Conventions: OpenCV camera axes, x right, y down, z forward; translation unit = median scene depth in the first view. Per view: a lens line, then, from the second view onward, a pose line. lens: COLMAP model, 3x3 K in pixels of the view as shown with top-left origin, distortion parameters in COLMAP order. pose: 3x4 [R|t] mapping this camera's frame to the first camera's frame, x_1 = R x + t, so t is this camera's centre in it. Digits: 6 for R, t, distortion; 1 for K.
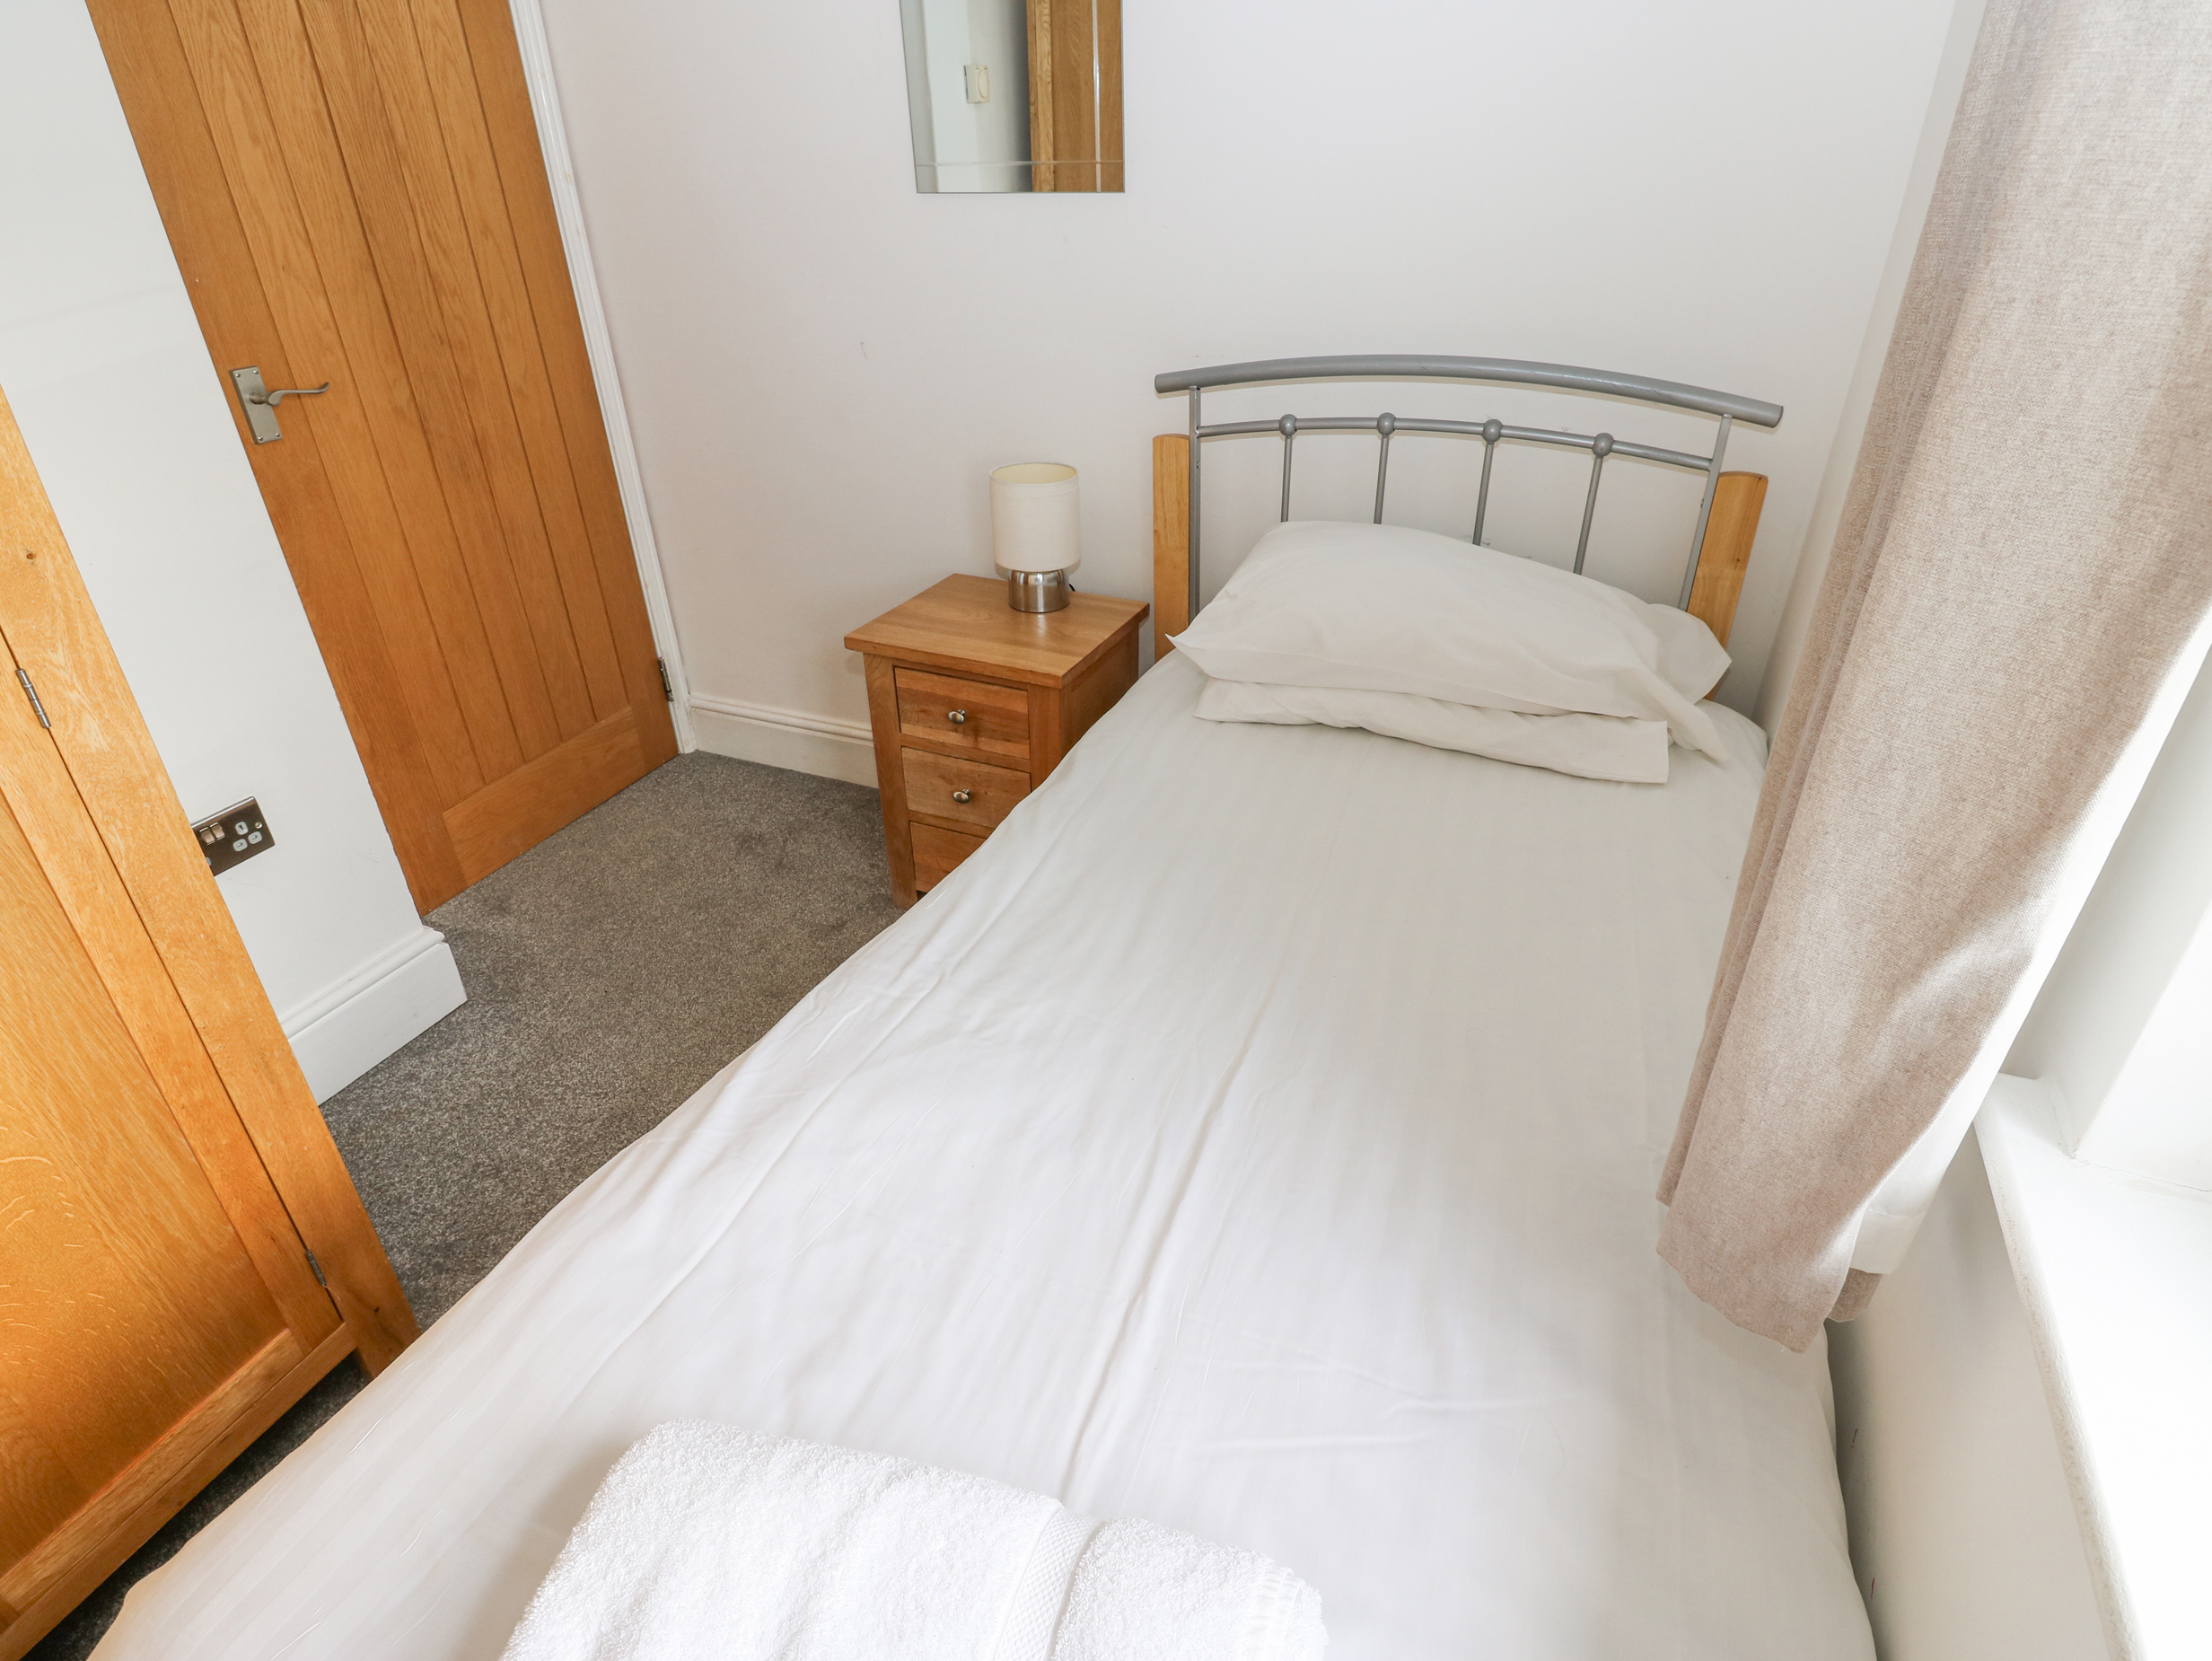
lens RADIAL K [[1149.0, 0, 1111.0], [0, 1149.0, 819.3], [0, 0, 1]] dist [-0.027548, -0.003600]
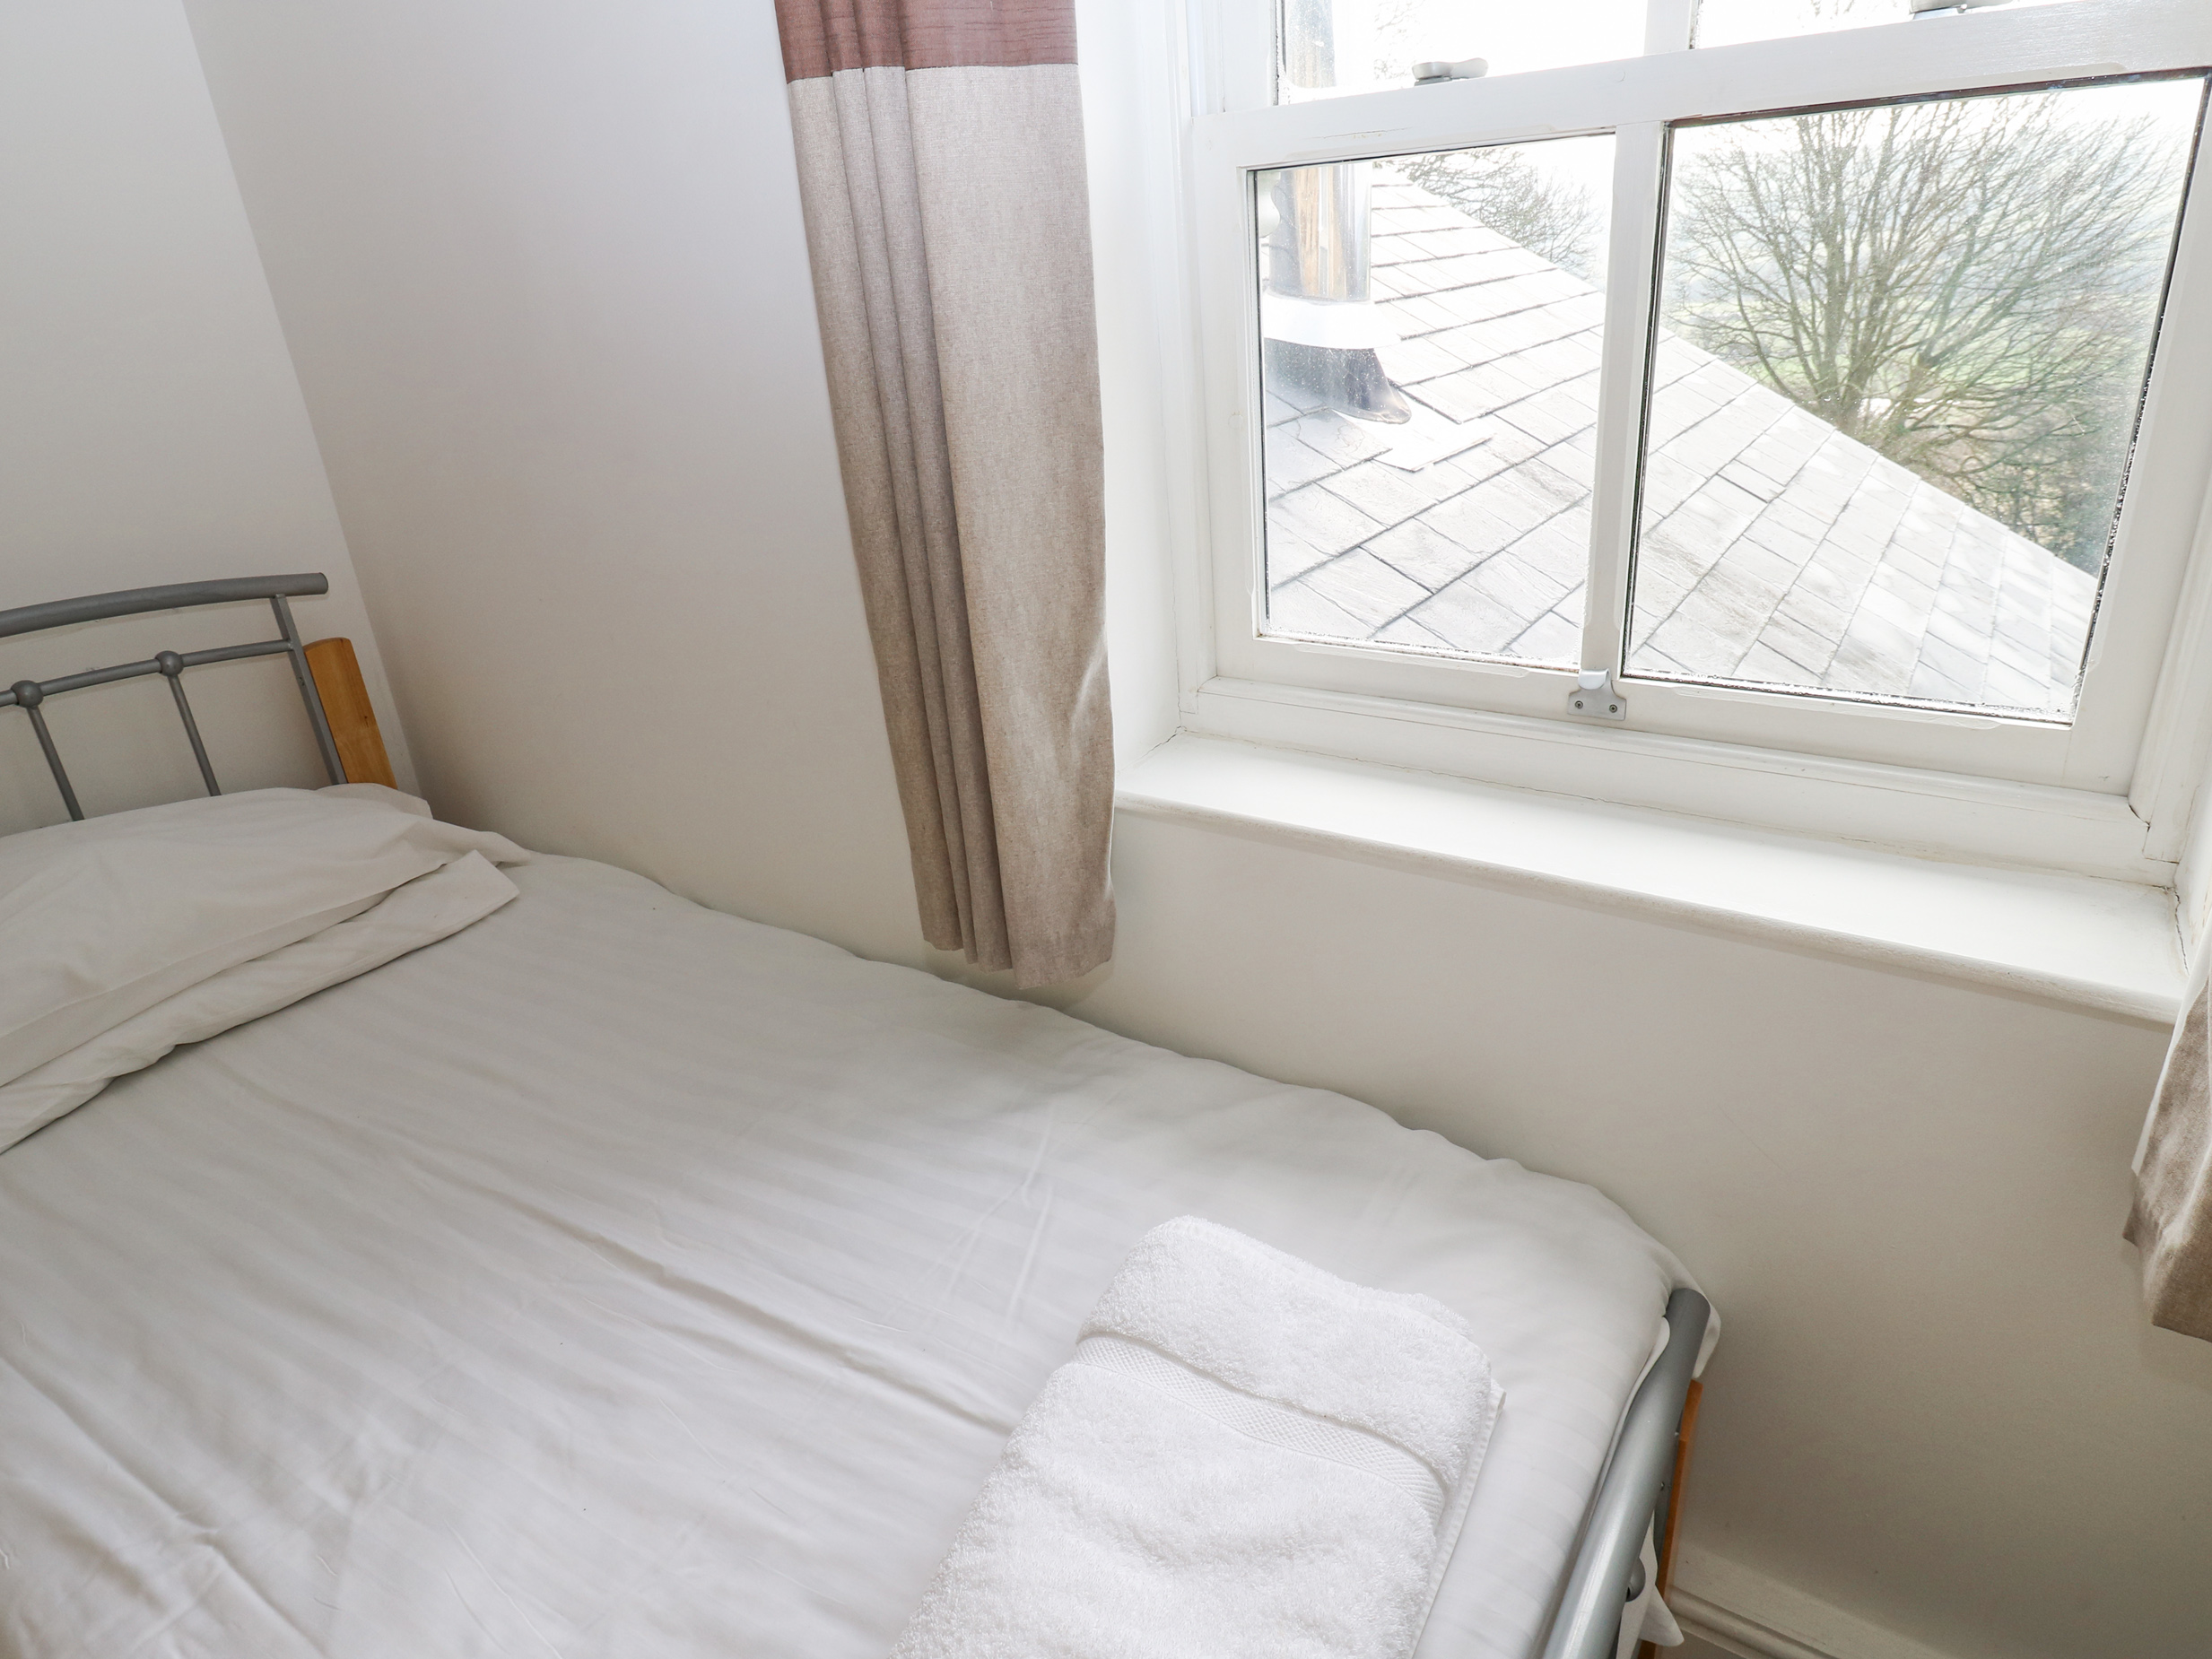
lens RADIAL K [[1315.2, 0, 1119.2], [0, 1315.2, 827.2], [0, 0, 1]] dist [-0.013820, -0.005537]
pose [[0.164944, -0.388658, 0.906498, -0.485216], [0.555033, 0.796324, 0.240429, -0.063995], [-0.815311, 0.463478, 0.347067, 0.104696]]
